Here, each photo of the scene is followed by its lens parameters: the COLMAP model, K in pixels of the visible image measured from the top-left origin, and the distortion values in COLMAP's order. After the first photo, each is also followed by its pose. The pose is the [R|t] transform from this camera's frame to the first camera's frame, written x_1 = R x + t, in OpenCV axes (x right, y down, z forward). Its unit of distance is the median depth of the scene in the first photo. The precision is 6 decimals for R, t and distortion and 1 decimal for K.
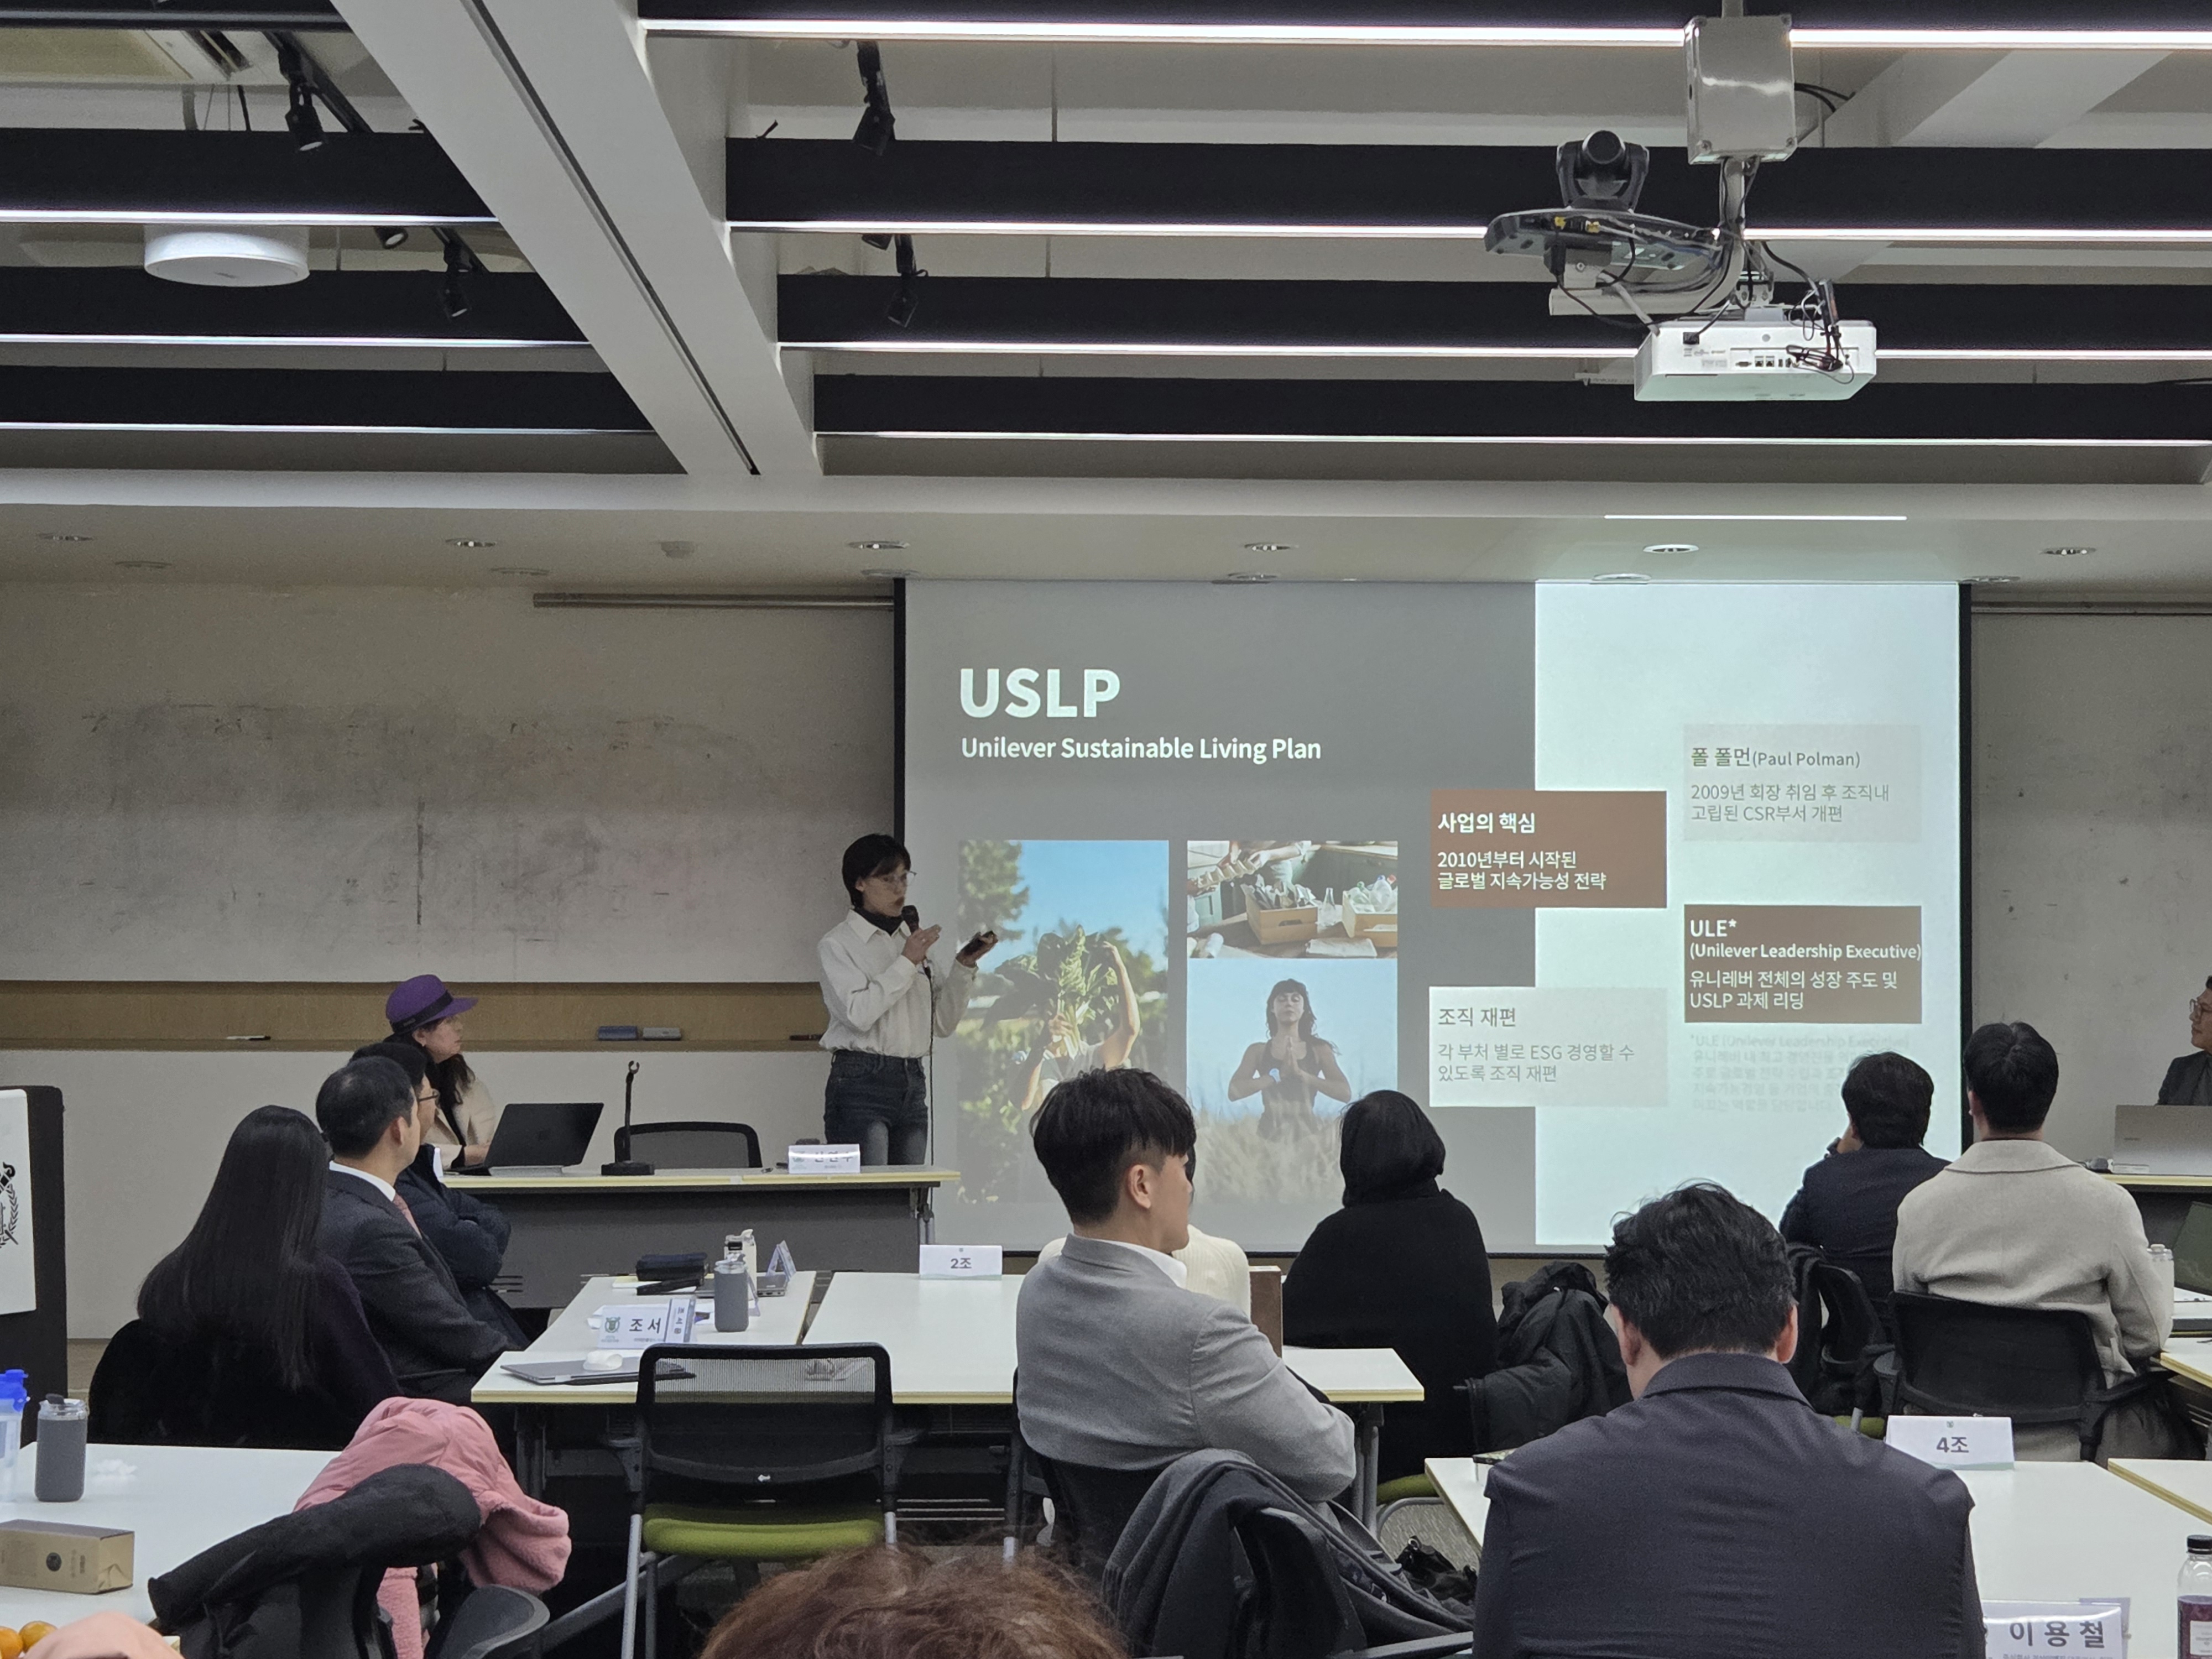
lens RADIAL K [[4087.7, 0, 1127.3], [0, 4087.7, 785.9], [0, 0, 1]] dist [0.063511, 0.000000]
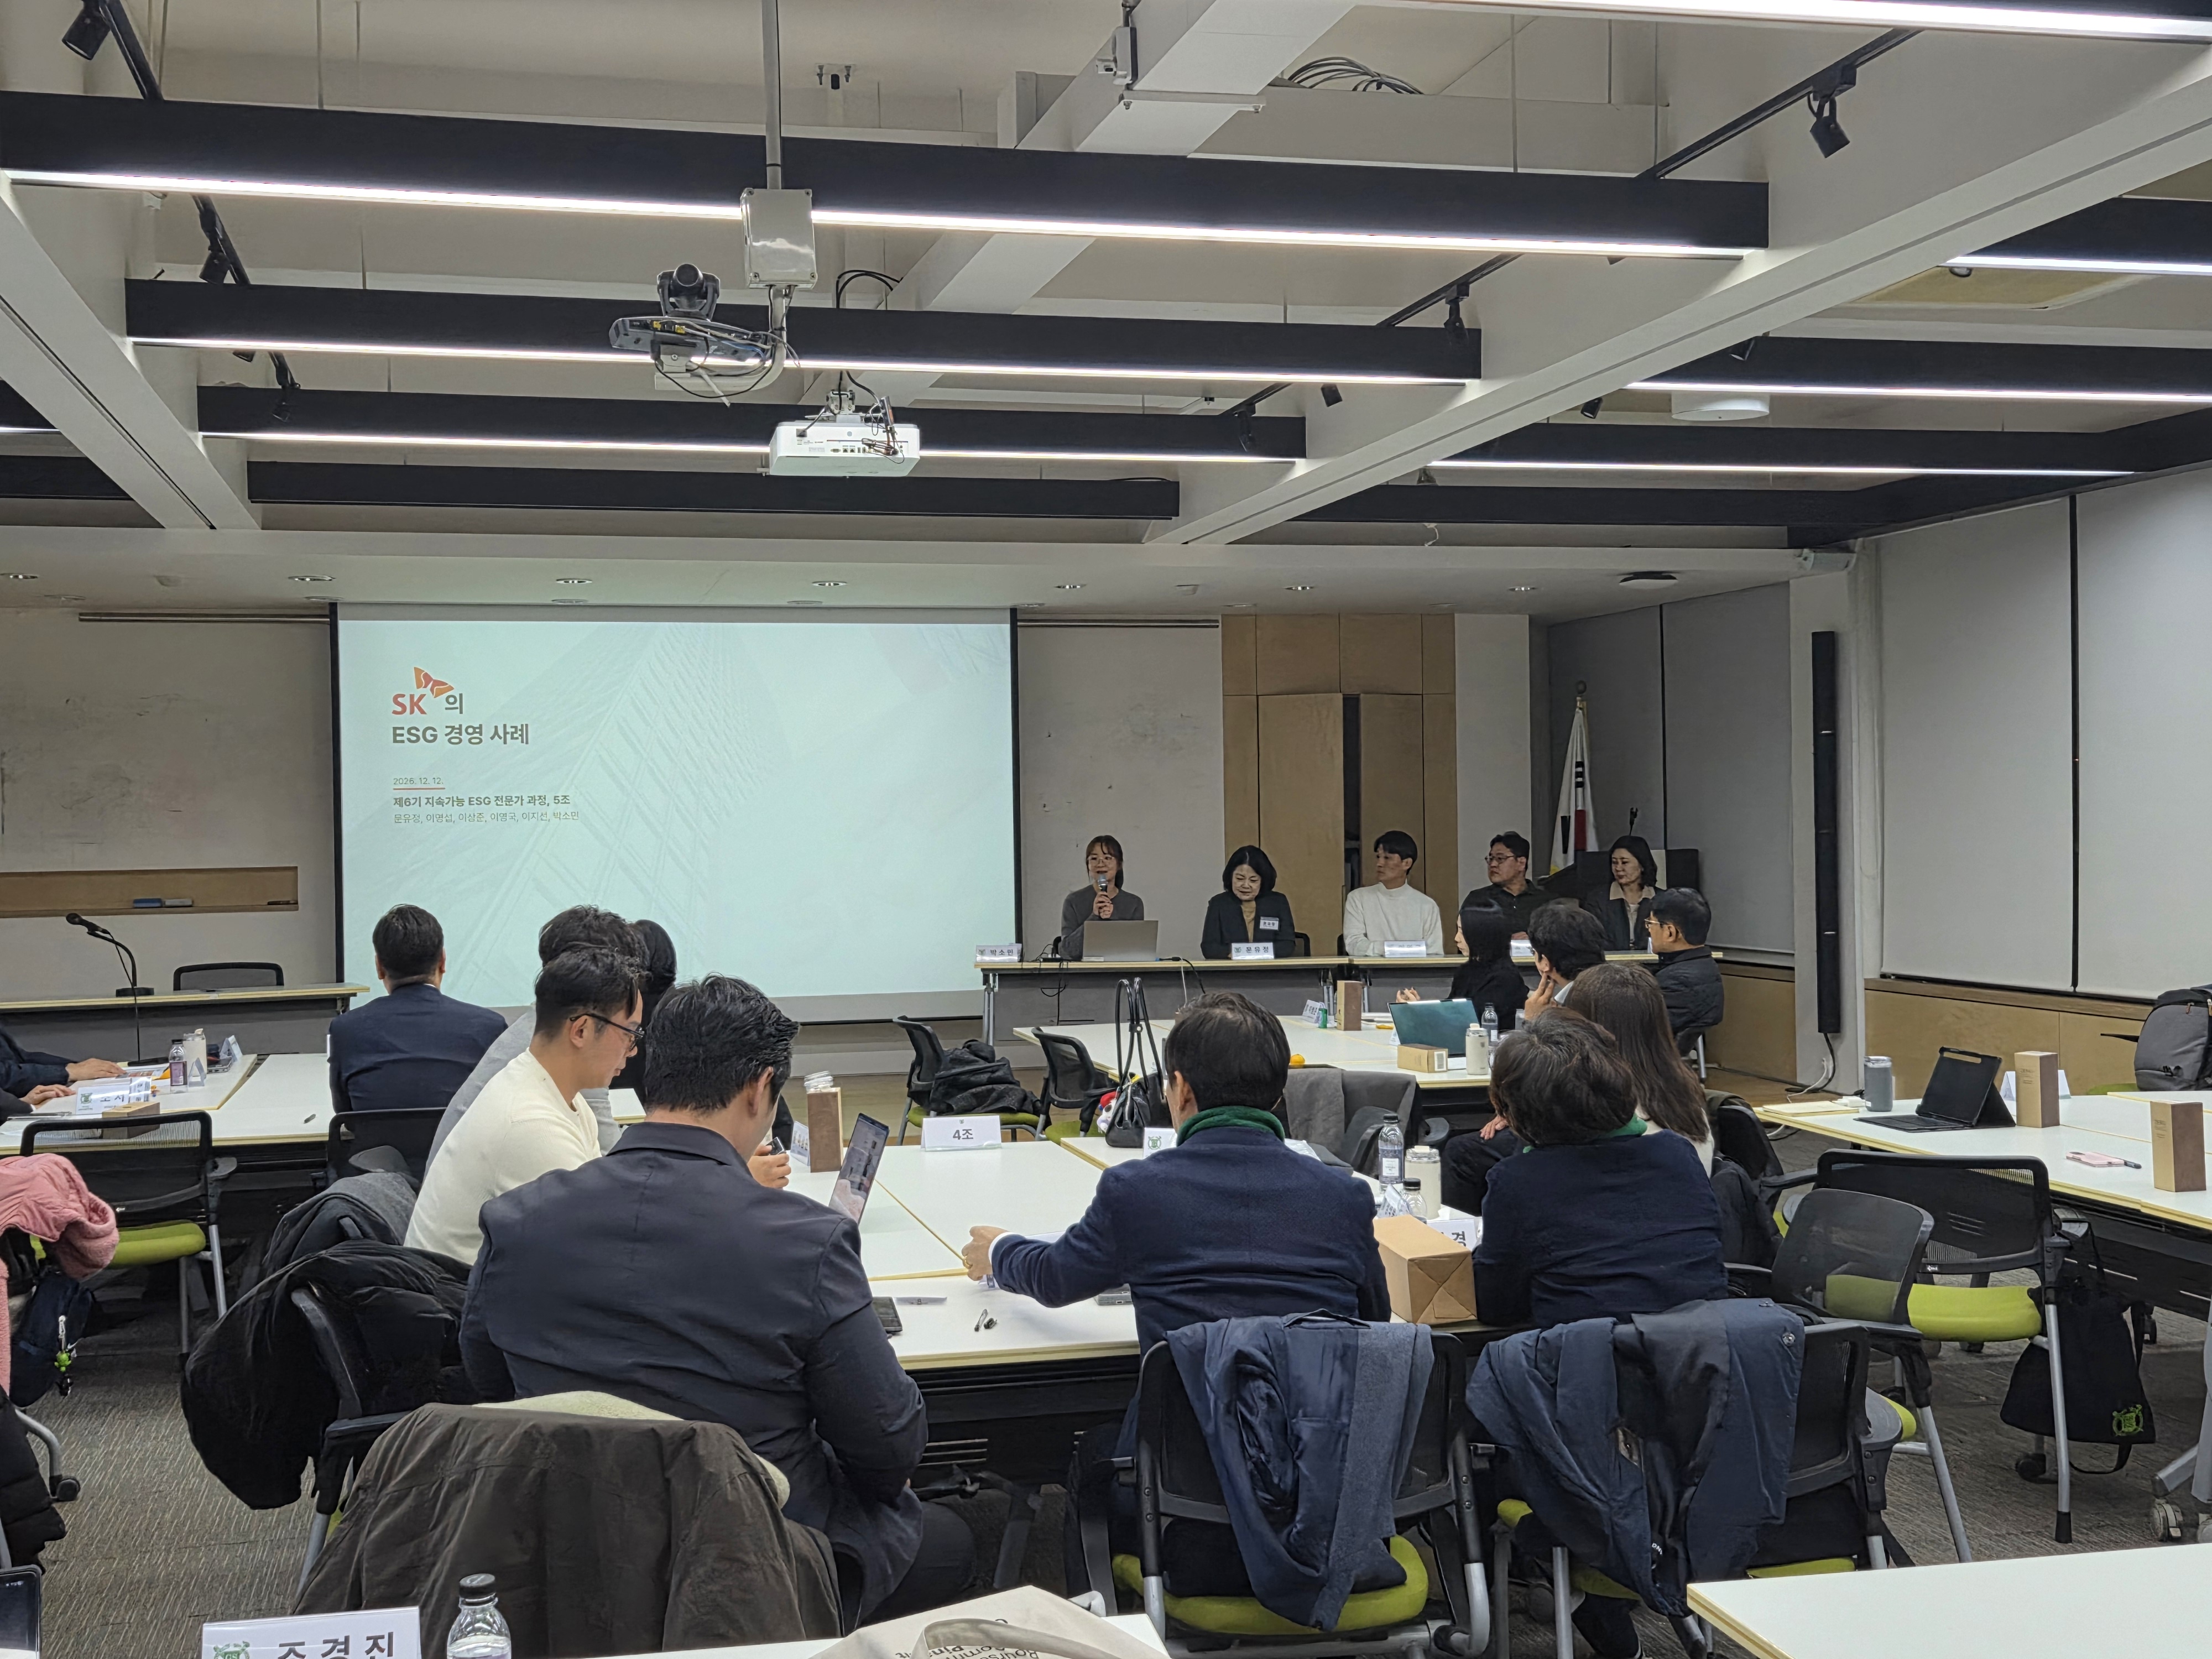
lens RADIAL K [[2415.9, 0, 1083.5], [0, 2415.9, 806.3], [0, 0, 1]] dist [0.061840, 0.000000]
pose [[0.977456, -0.017627, 0.210402, 0.040429], [0.012419, 0.999584, 0.026049, 0.008274], [-0.210773, -0.022848, 0.977268, 0.066282]]
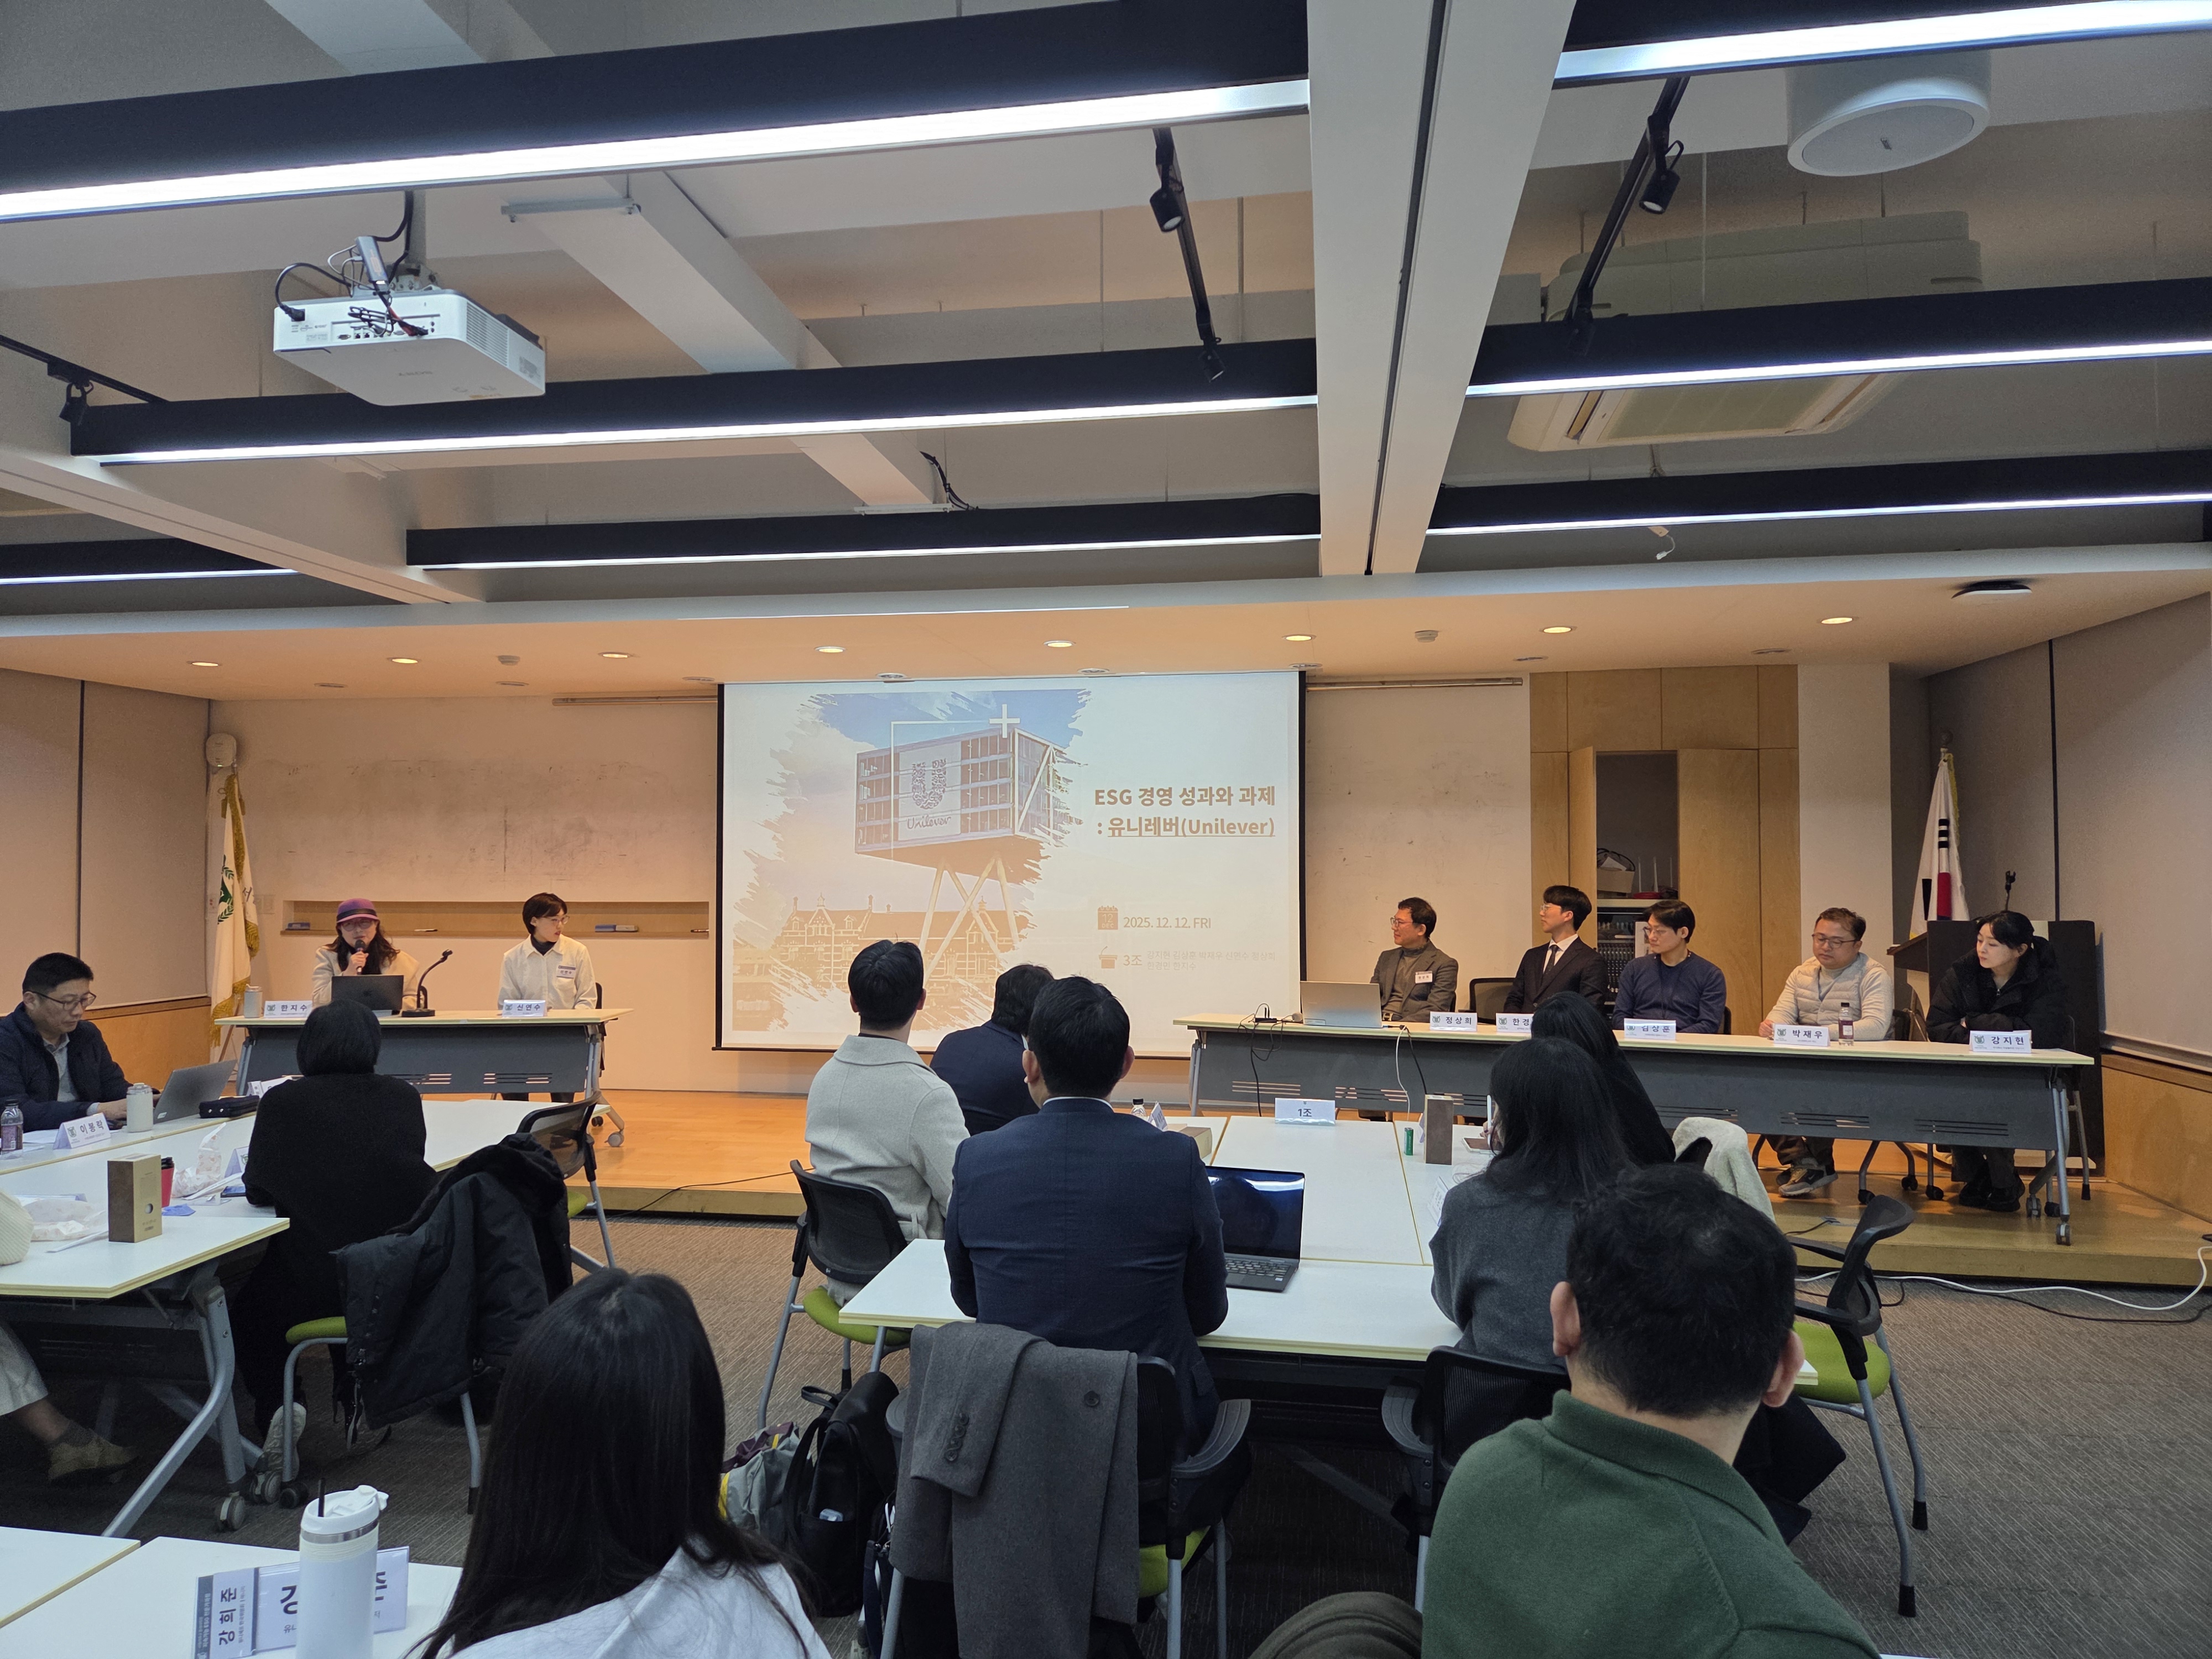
lens RADIAL K [[1477.0, 0, 1078.8], [0, 1477.0, 820.8], [0, 0, 1]] dist [0.060908, -0.021977]
pose [[0.980635, -0.010379, -0.195569, 0.360203], [0.009968, 0.999946, -0.003084, 0.022767], [0.195591, 0.001075, 0.980685, 0.569558]]
